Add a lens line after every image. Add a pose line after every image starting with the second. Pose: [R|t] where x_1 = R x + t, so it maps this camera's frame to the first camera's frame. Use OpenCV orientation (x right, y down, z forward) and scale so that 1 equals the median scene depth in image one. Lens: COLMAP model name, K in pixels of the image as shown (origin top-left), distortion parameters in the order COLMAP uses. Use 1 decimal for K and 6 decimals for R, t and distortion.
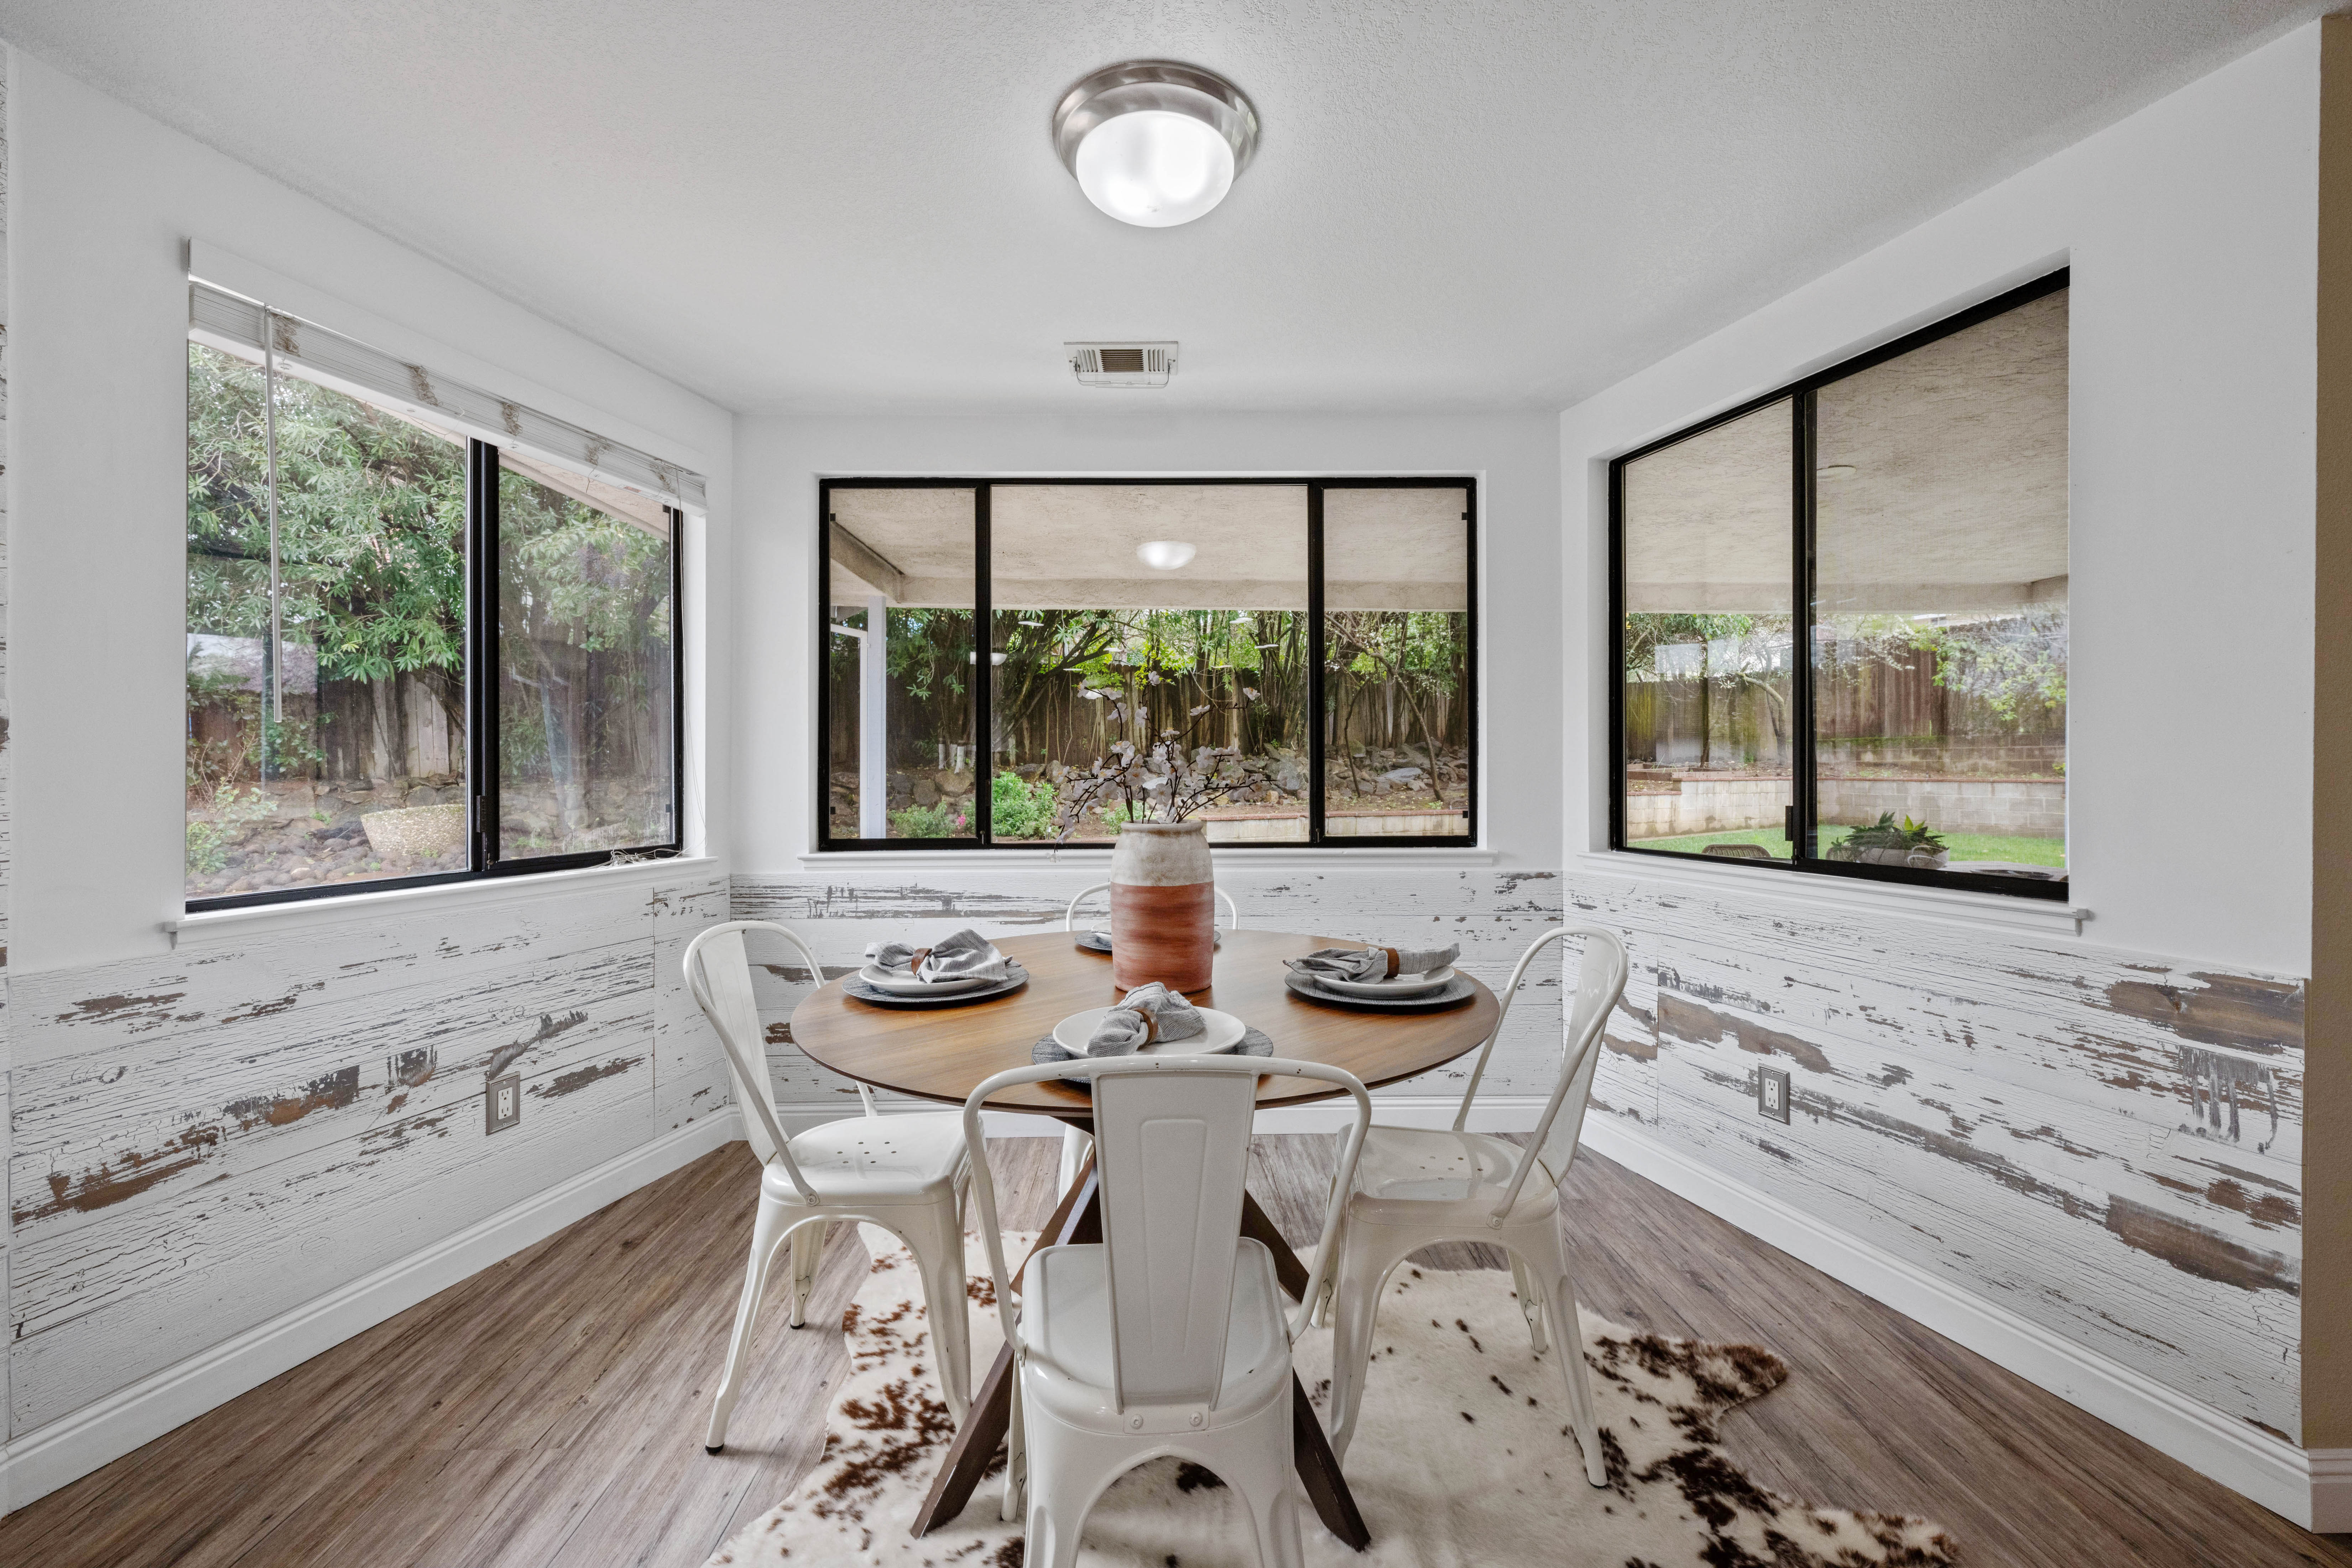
lens RADIAL K [[930.6, 0, 1175.8], [0, 930.6, 767.4], [0, 0, 1]] dist [-0.000879, 0.000419]
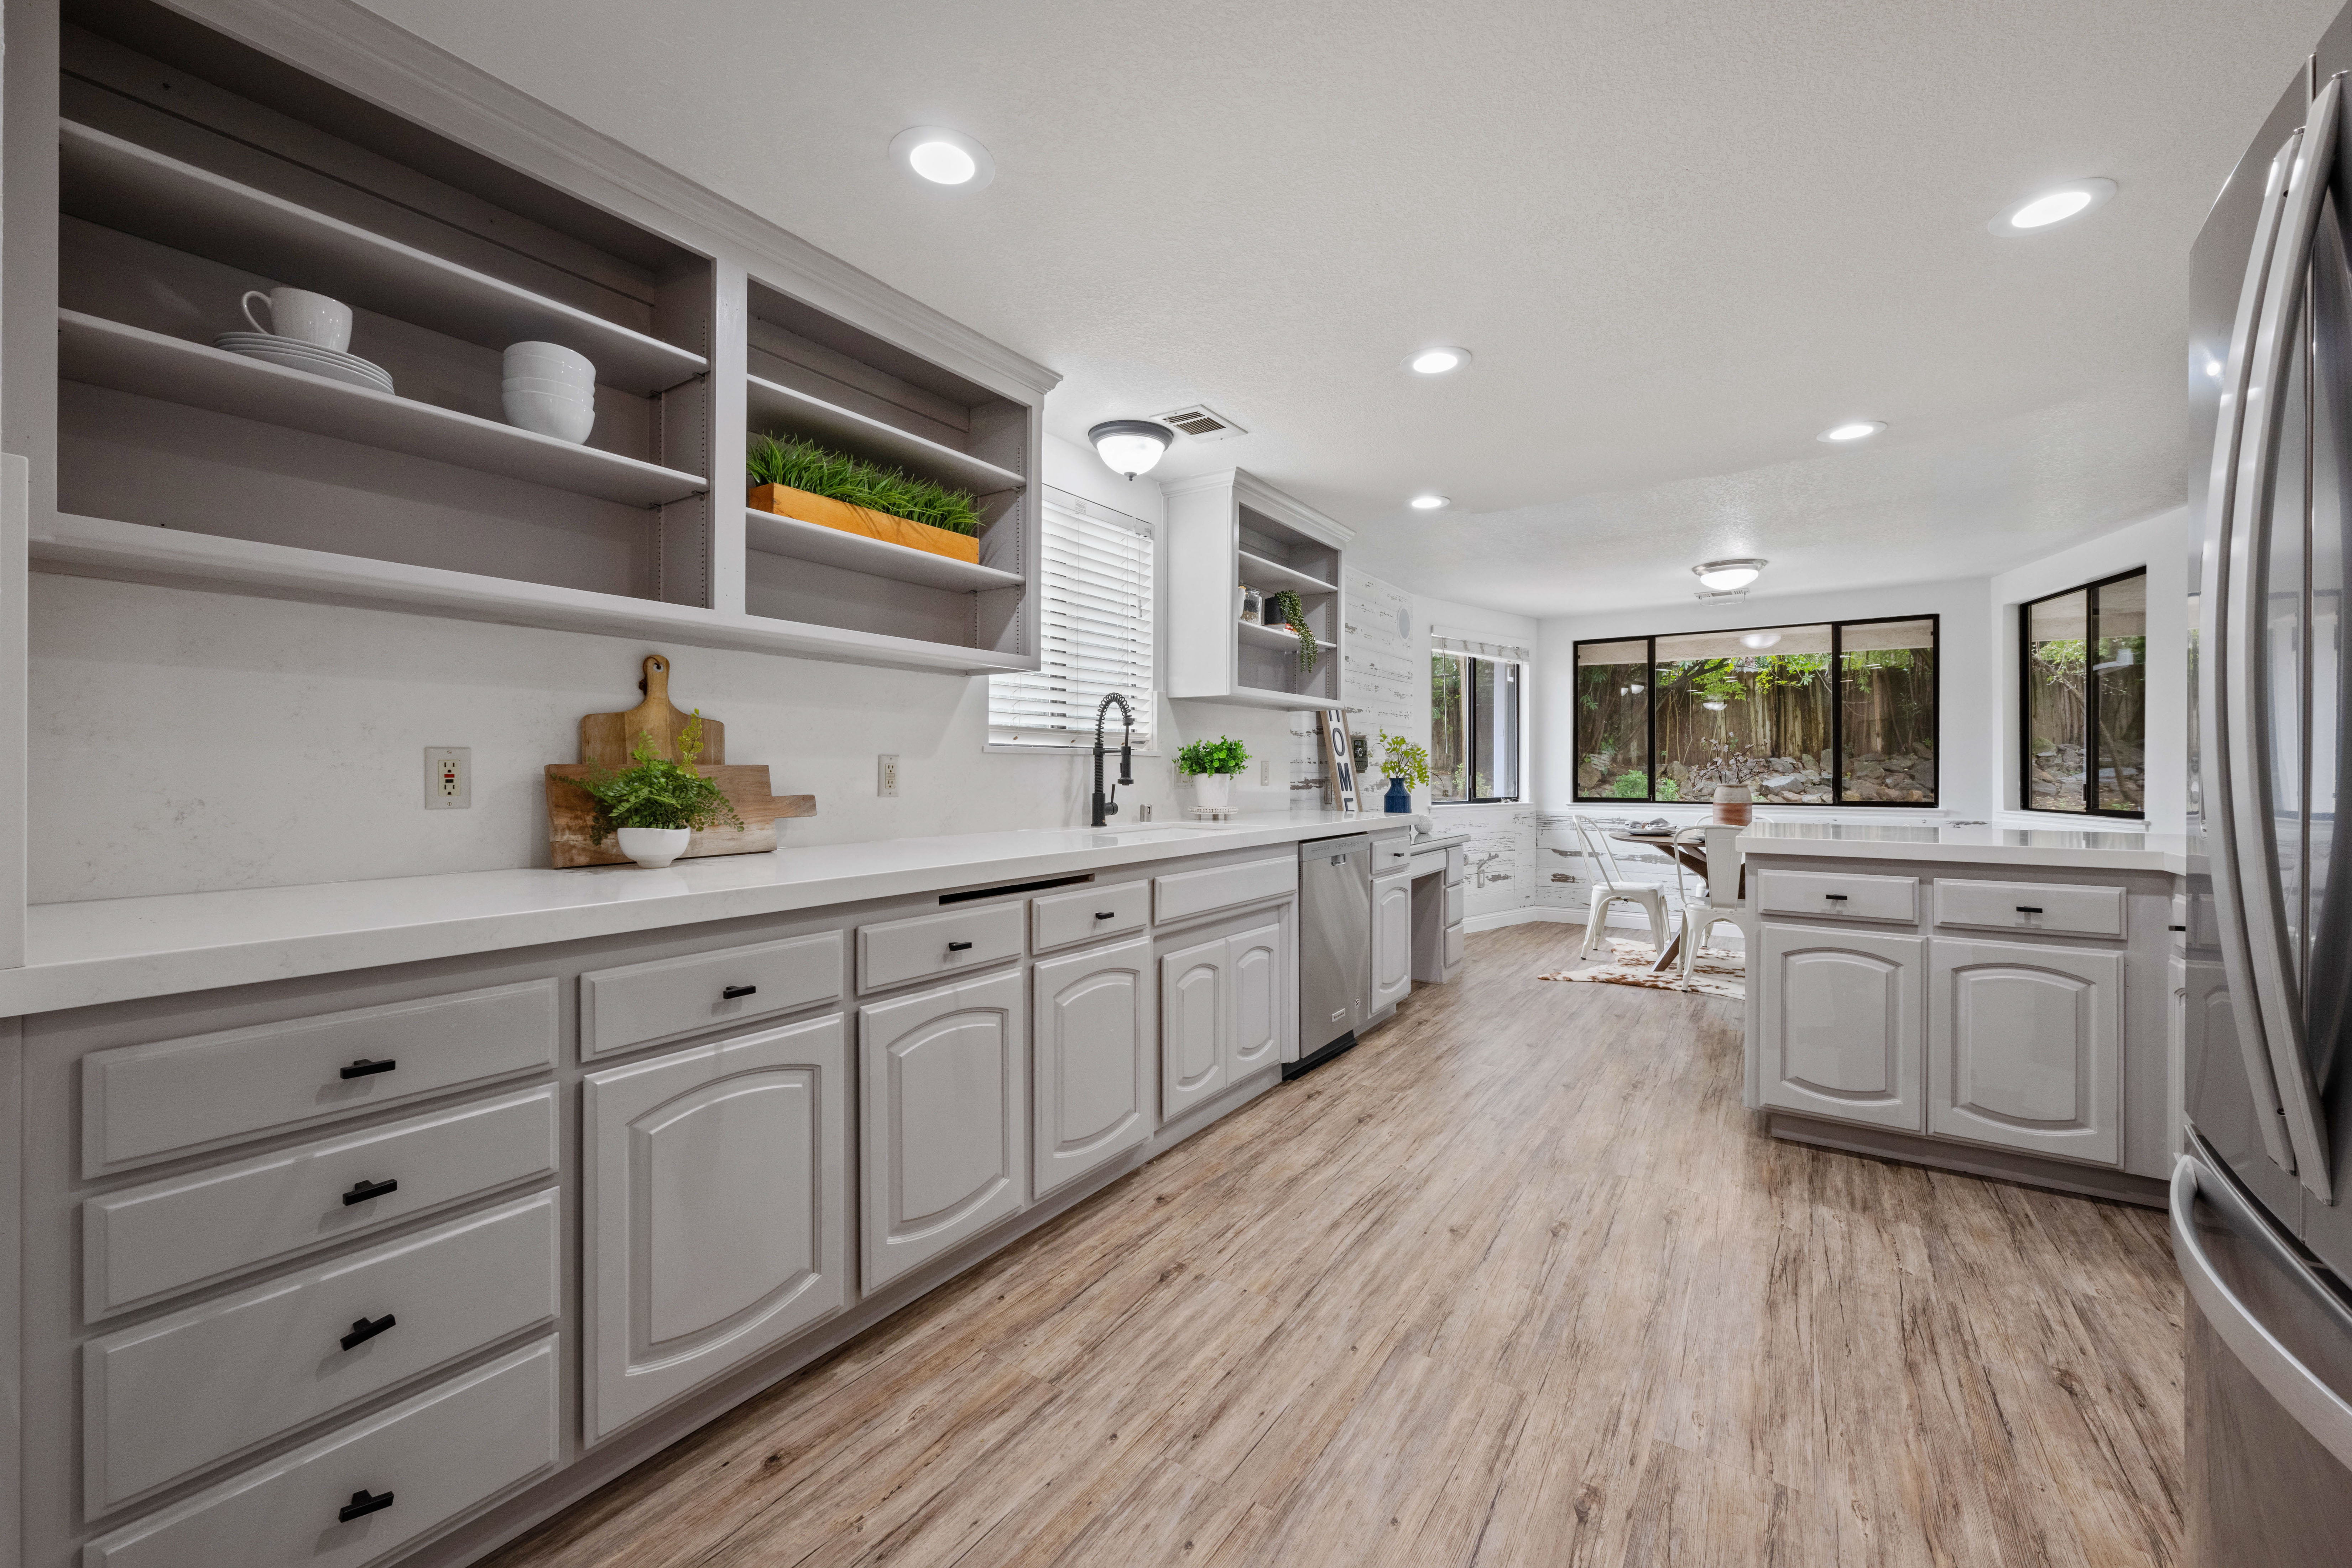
lens RADIAL K [[930.6, 0, 1182.6], [0, 930.6, 764.7], [0, 0, 1]] dist [-0.000879, 0.000419]
pose [[0.818939, -0.000994, -0.573880, 0.043245], [-0.000684, 0.999996, -0.002709, 0.000868], [0.573880, 0.002611, 0.818935, -0.420033]]
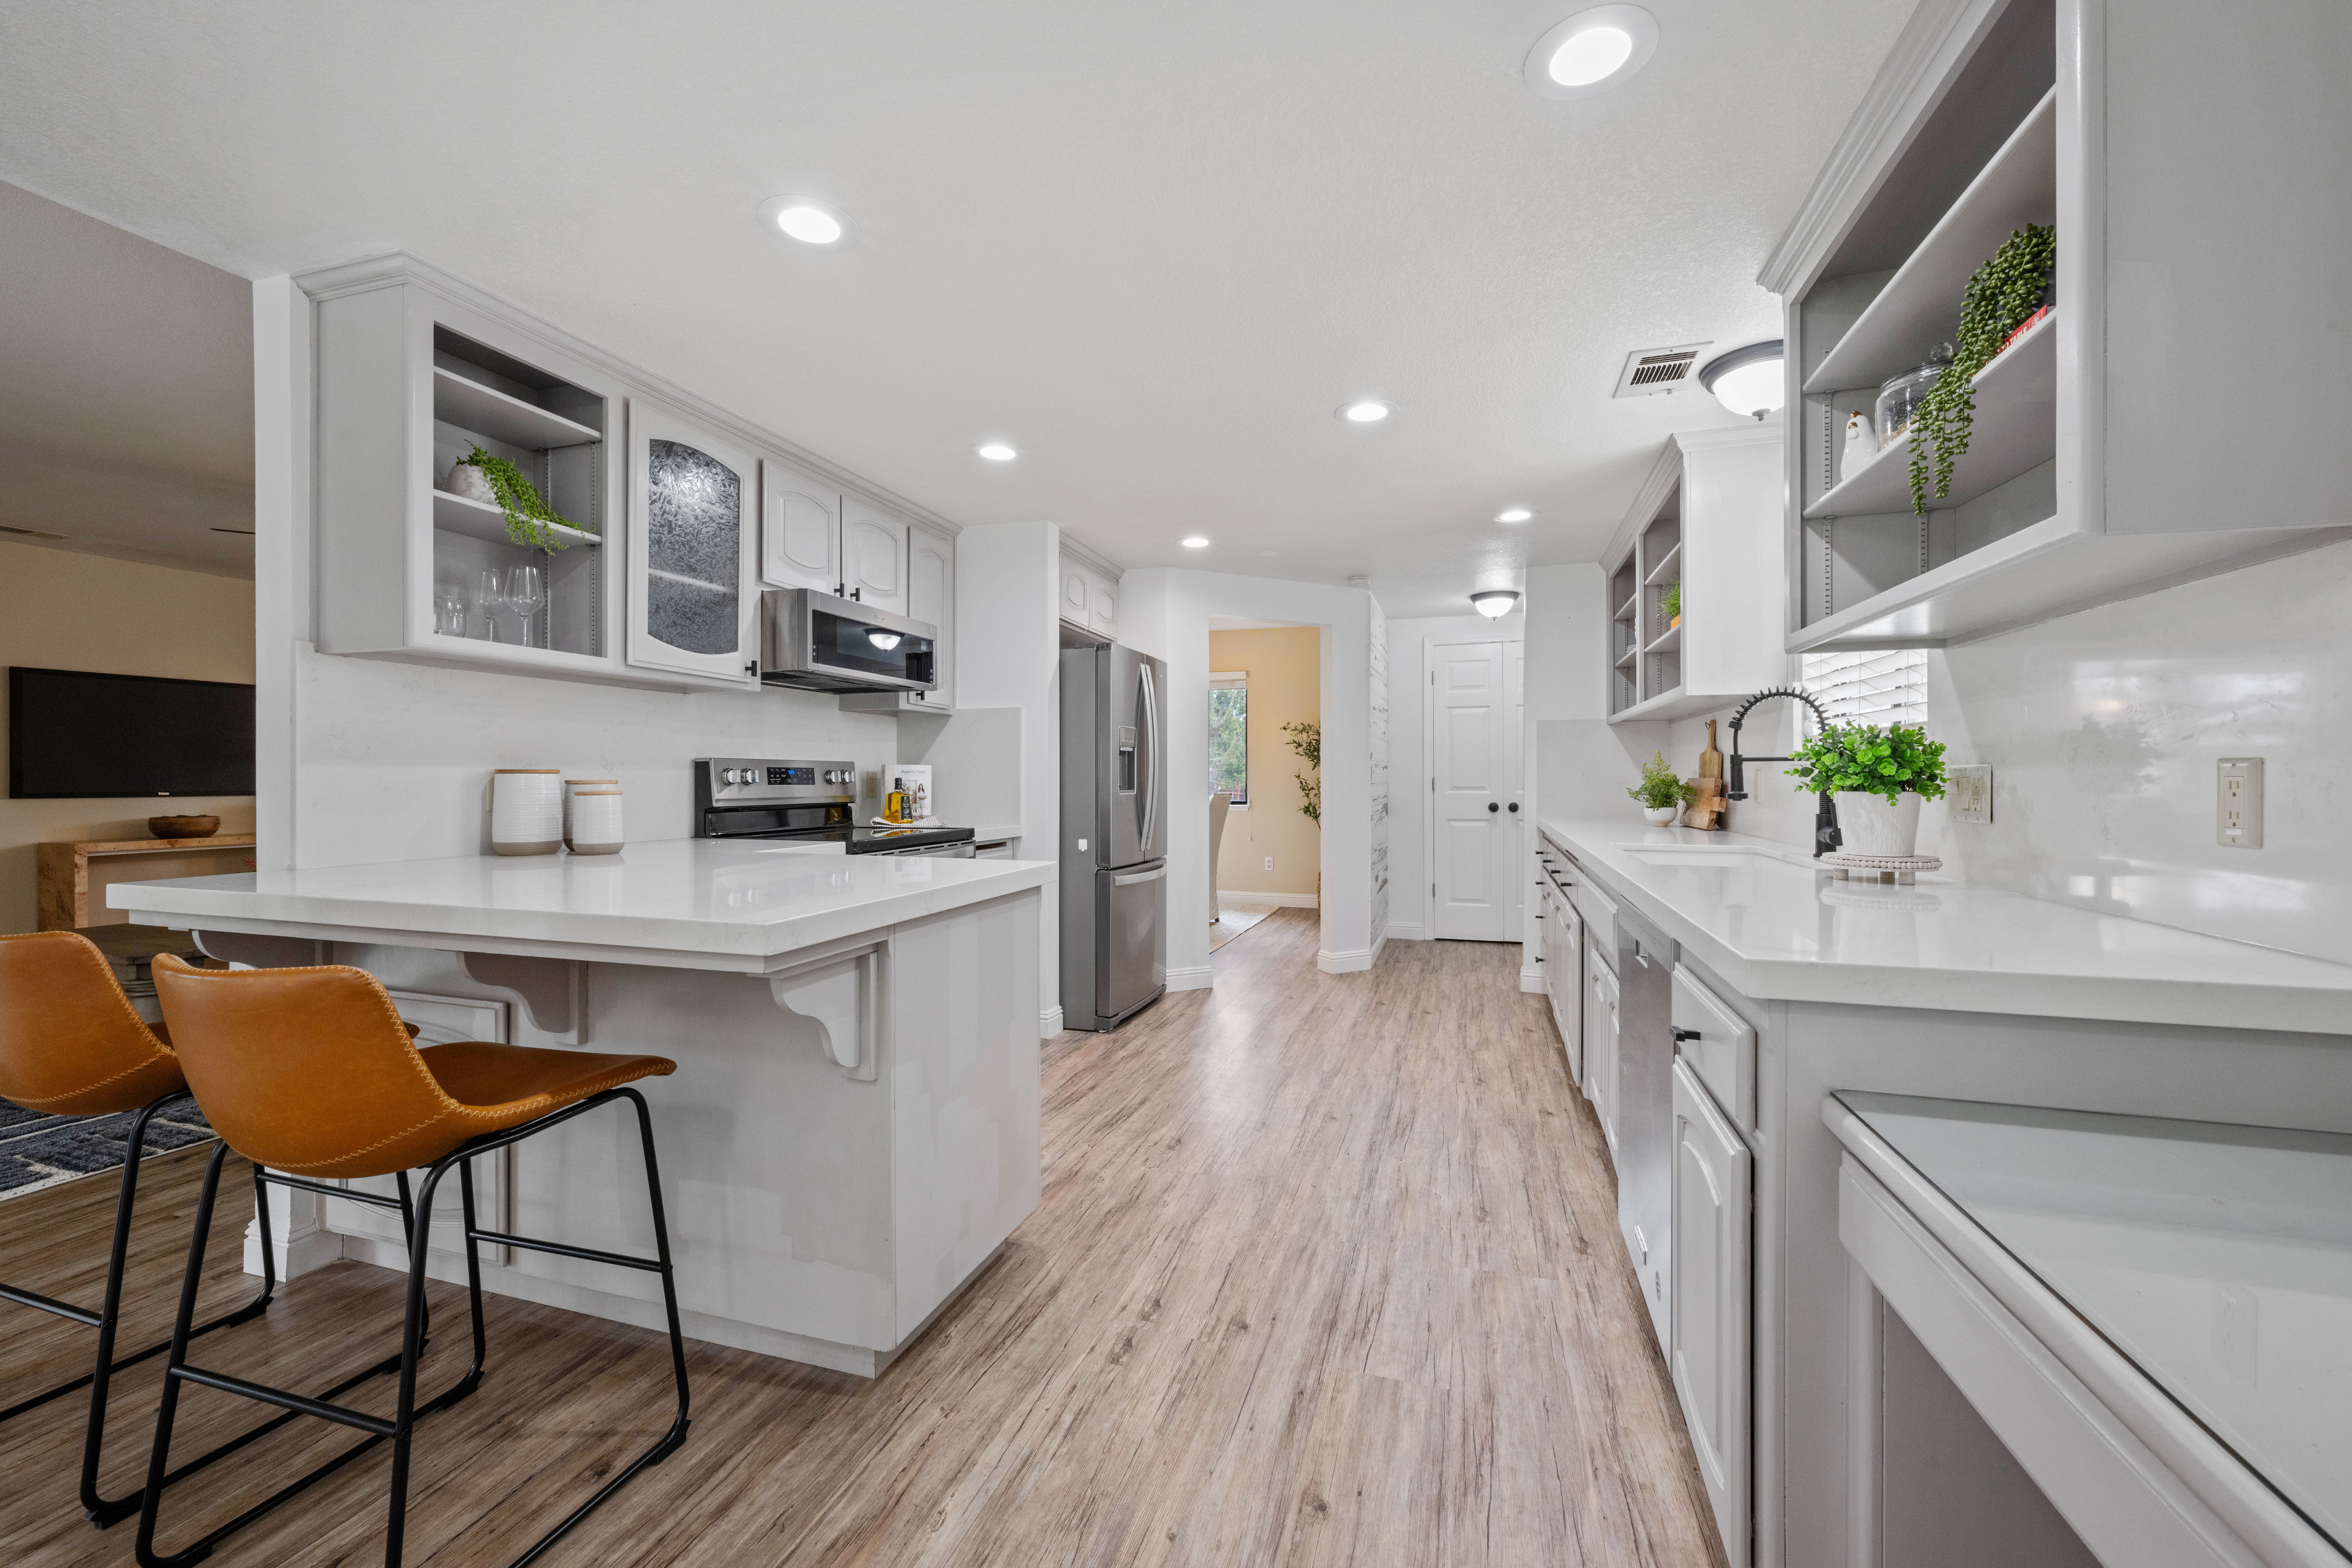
lens RADIAL K [[930.6, 0, 1179.7], [0, 930.6, 786.7], [0, 0, 1]] dist [-0.000879, 0.000419]
pose [[-0.947074, -0.004399, 0.320985, -0.079645], [-0.001410, 0.999953, 0.009546, 0.000874], [-0.321012, 0.008588, -0.947036, 0.095924]]
